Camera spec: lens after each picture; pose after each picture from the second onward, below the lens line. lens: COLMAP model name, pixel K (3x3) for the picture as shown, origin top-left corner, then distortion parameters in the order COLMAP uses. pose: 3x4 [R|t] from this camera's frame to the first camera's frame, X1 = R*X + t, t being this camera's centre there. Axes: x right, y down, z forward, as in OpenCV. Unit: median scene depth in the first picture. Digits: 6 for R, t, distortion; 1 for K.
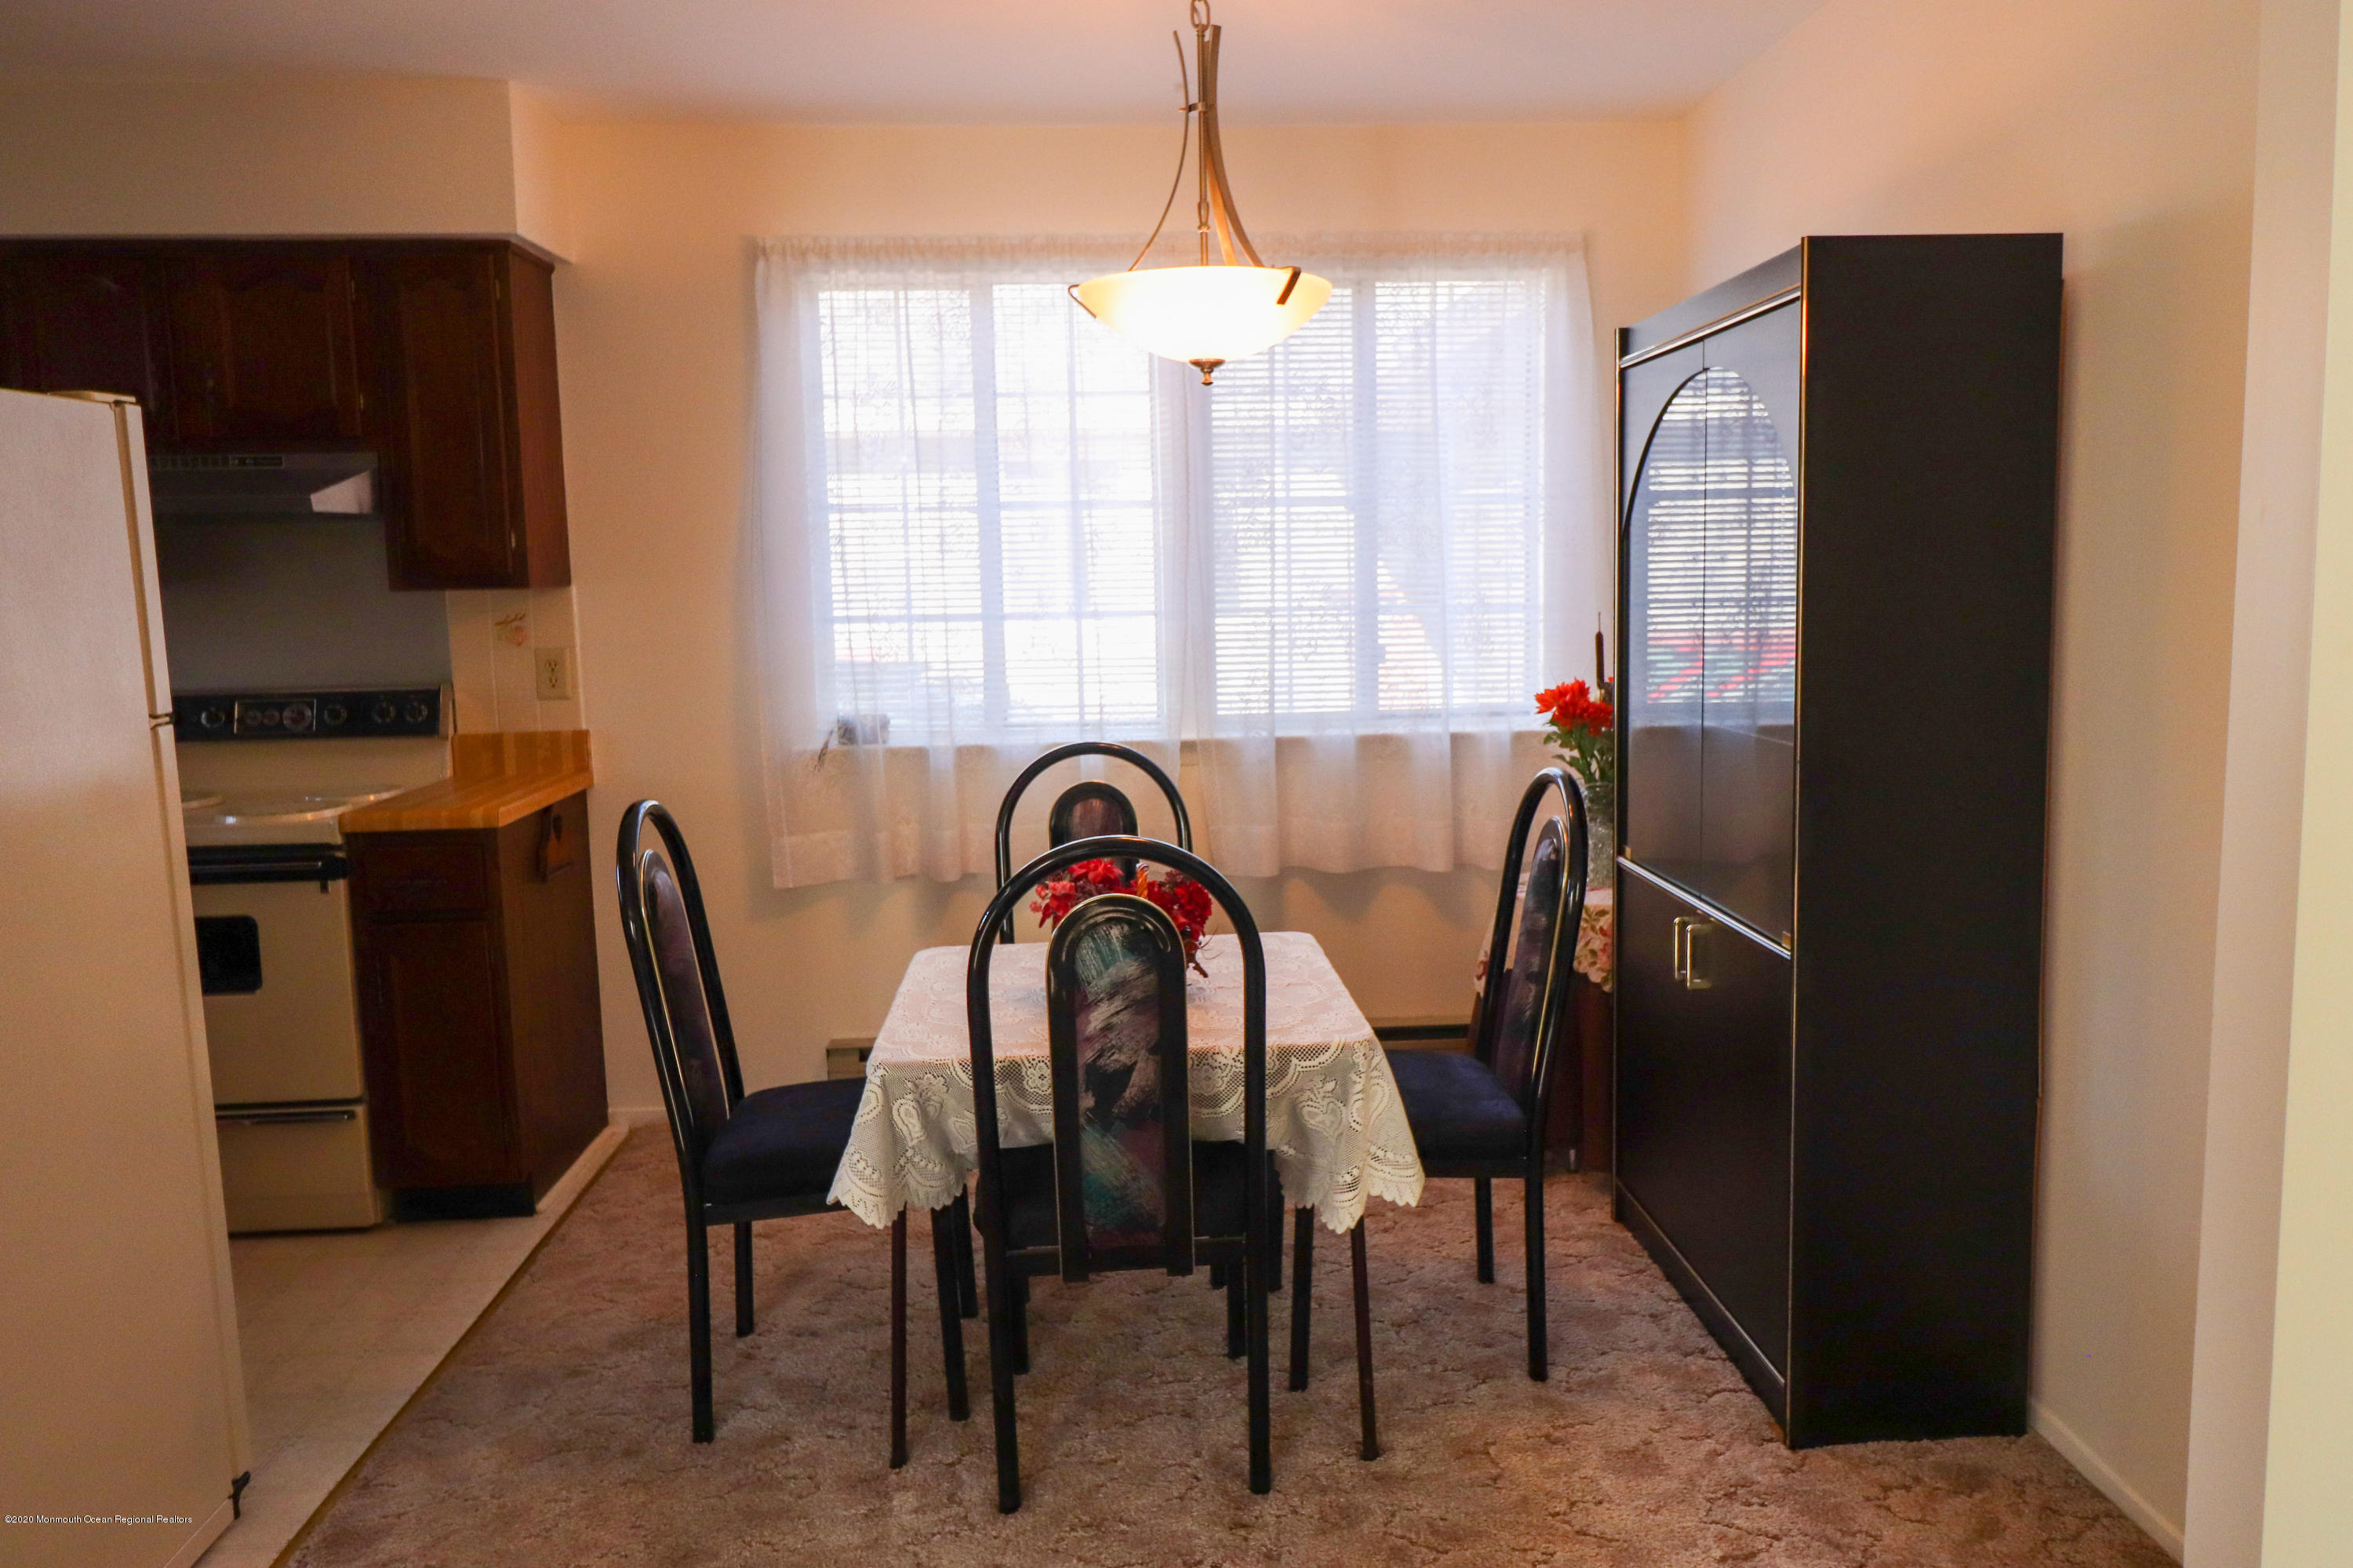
lens RADIAL K [[1618.4, 0, 1179.2], [0, 1618.4, 776.5], [0, 0, 1]] dist [0.001557, 0.000315]
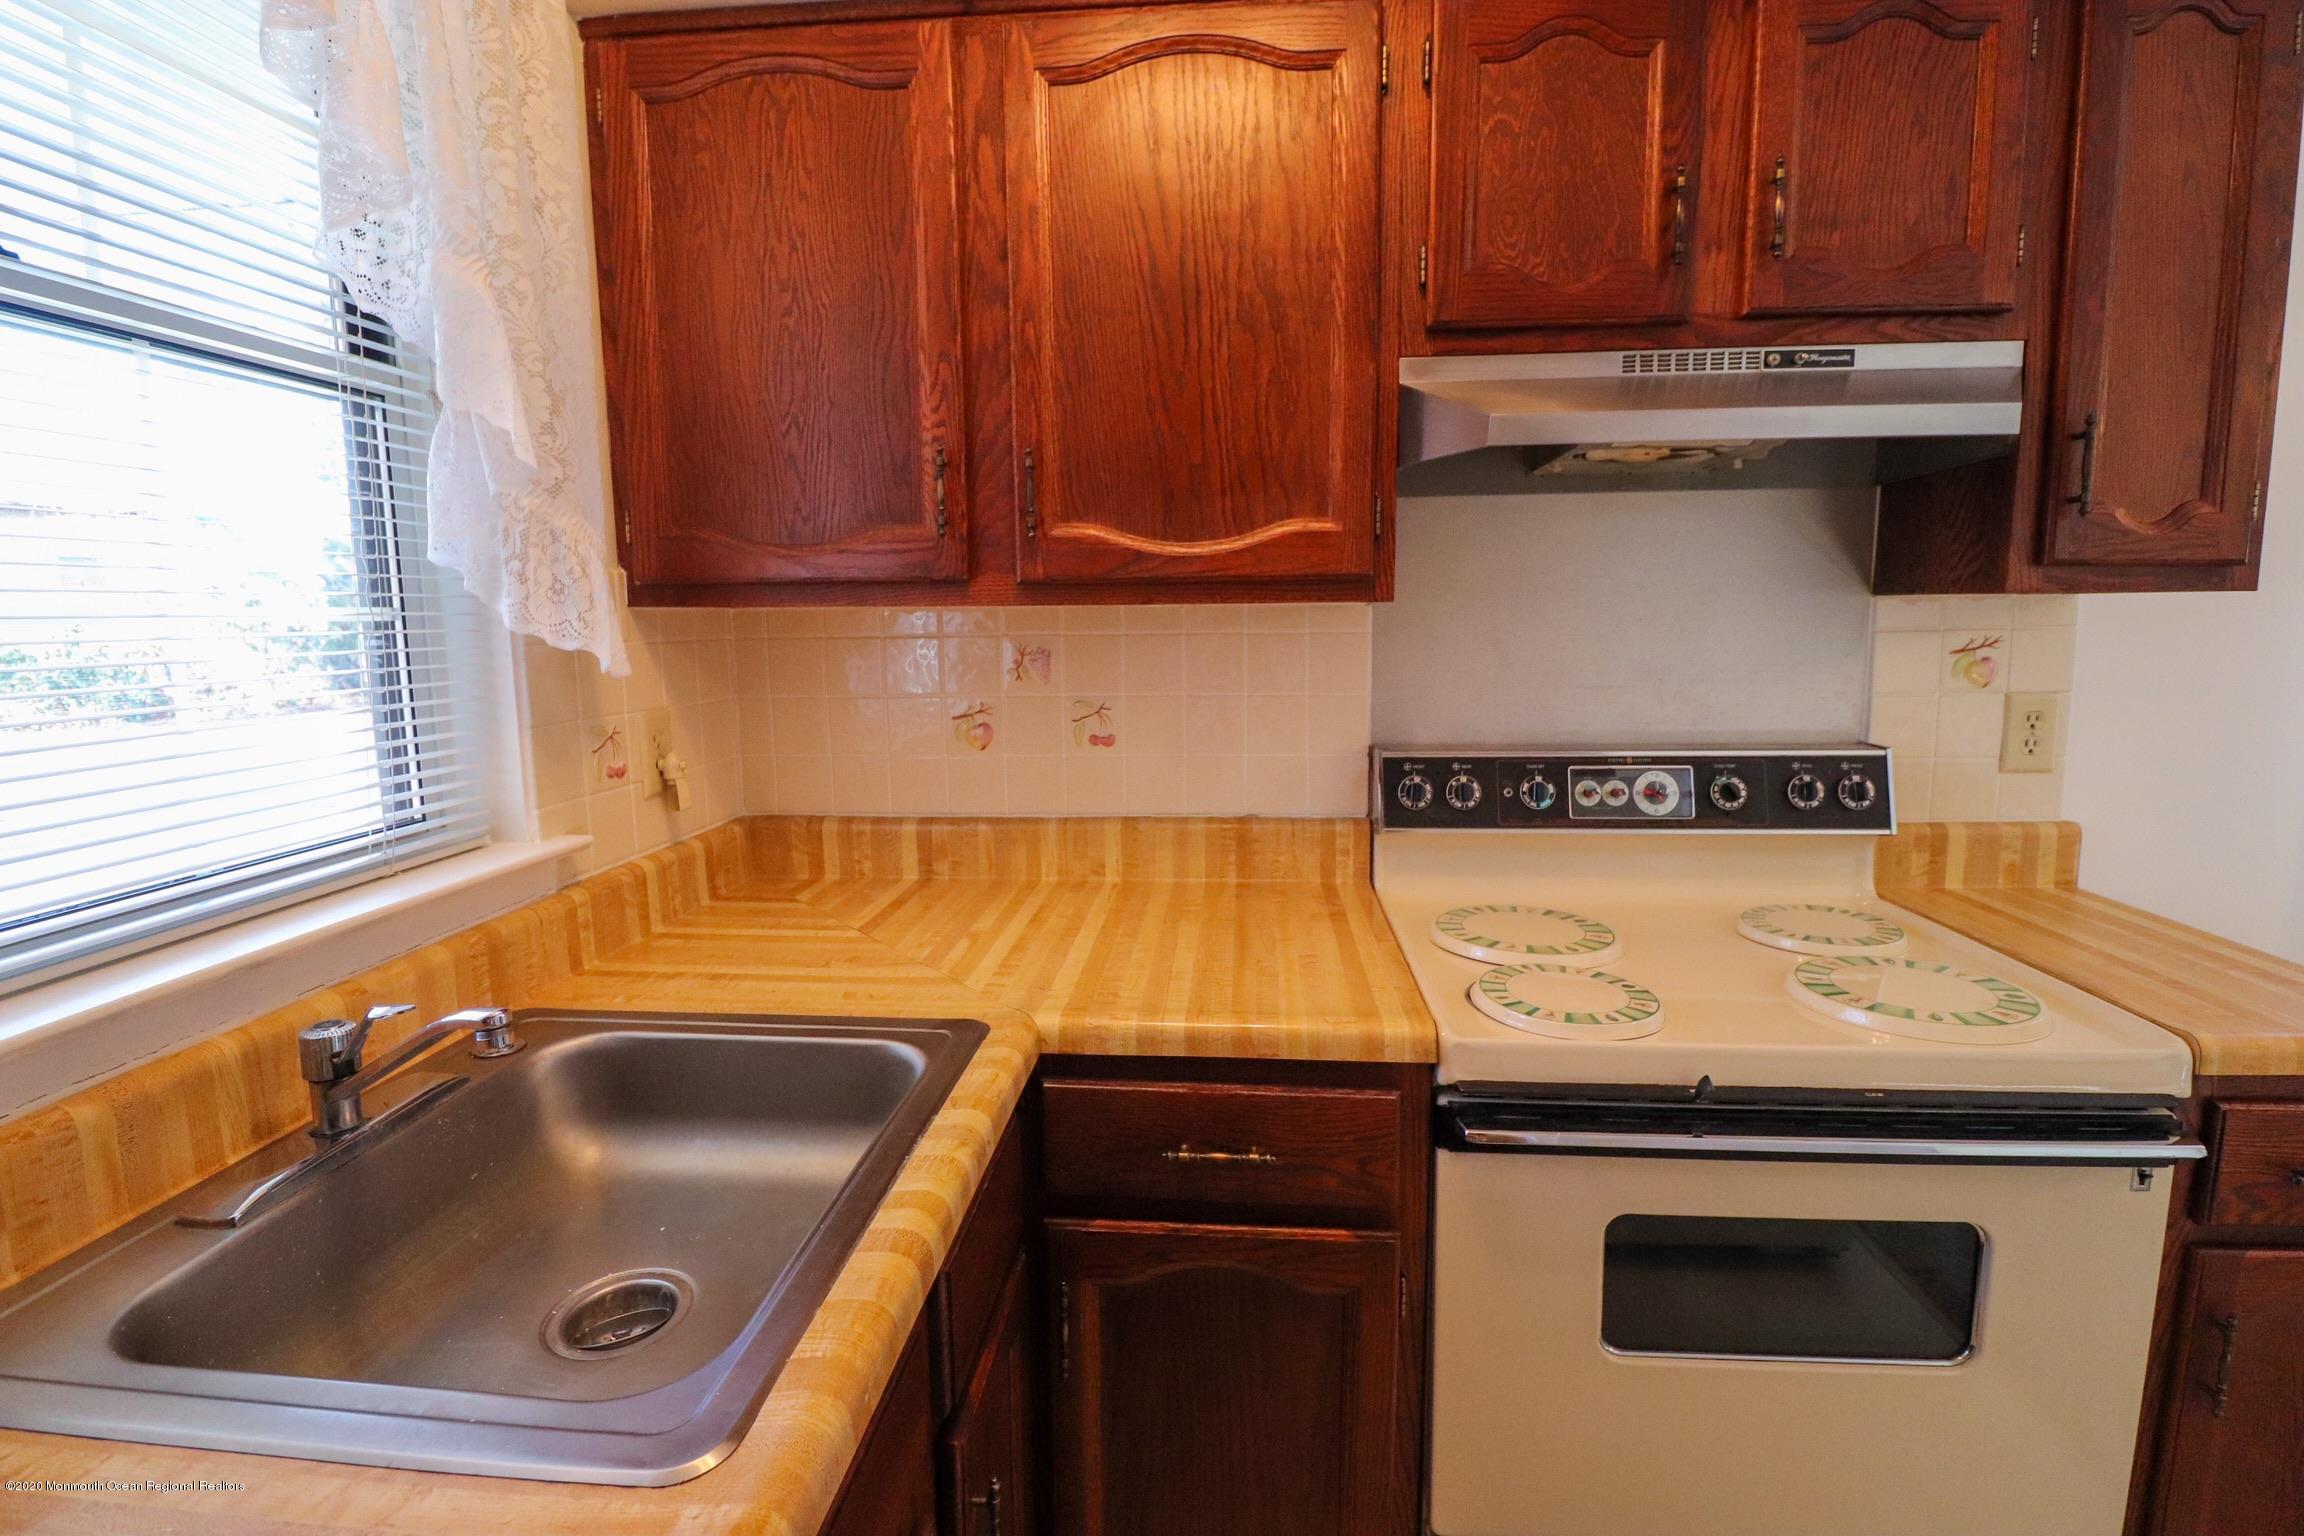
lens RADIAL K [[1071.3, 0, 1150.1], [0, 1071.3, 761.5], [0, 0, 1]] dist [-0.011887, -0.000289]
pose [[0.992140, 0.026724, -0.122248, -0.682345], [-0.026087, 0.999637, 0.006805, -0.046251], [0.122385, -0.003562, 0.992476, 0.550870]]
